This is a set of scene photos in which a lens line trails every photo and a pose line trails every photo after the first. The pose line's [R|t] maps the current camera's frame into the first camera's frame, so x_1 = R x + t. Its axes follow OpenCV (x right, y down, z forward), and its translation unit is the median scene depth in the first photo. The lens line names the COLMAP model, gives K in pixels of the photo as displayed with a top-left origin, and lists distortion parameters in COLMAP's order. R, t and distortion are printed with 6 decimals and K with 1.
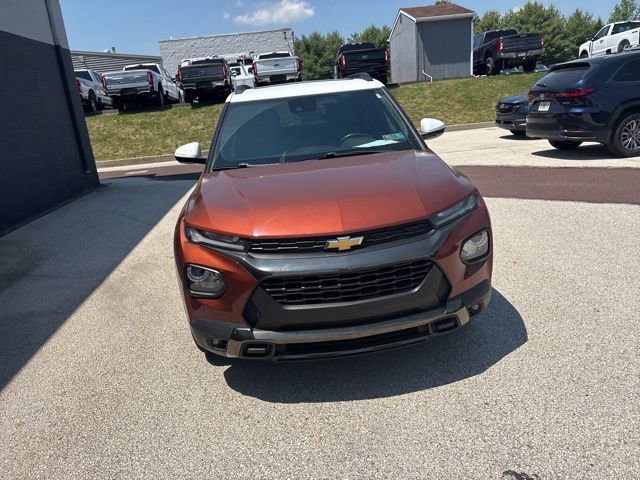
lens RADIAL K [[487.7, 0, 321.5], [0, 487.7, 241.5], [0, 0, 1]] dist [0.054604, -0.059634]
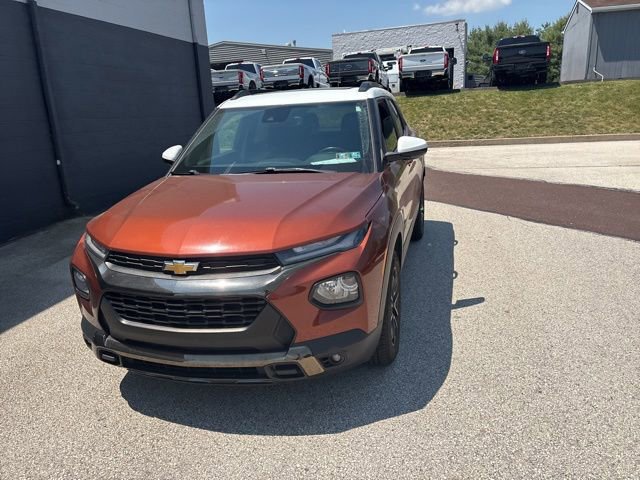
lens RADIAL K [[487.7, 0, 322.0], [0, 487.7, 242.2], [0, 0, 1]] dist [0.054604, -0.059634]
pose [[0.940737, 0.130297, -0.313108, 0.300339], [-0.125440, 0.991459, 0.035700, -0.057488], [0.315085, 0.005692, 0.949046, 0.082694]]
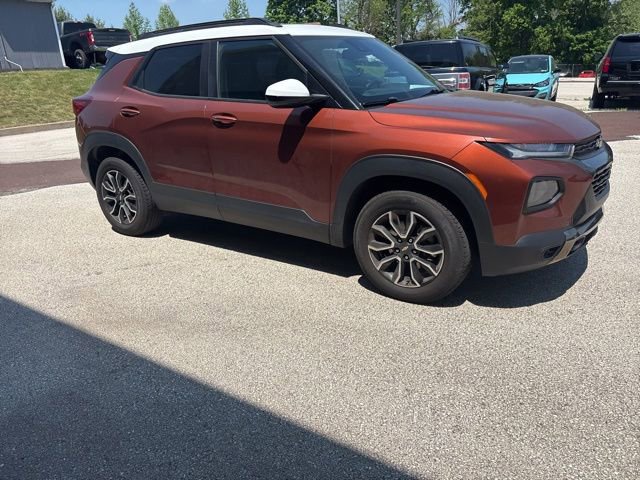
lens RADIAL K [[487.7, 0, 321.3], [0, 487.7, 252.8], [0, 0, 1]] dist [0.054604, -0.059634]
pose [[0.629555, -0.212746, 0.747261, -0.686173], [0.207737, 0.972856, 0.101959, 0.001255], [-0.748669, 0.091045, 0.656662, 0.363870]]
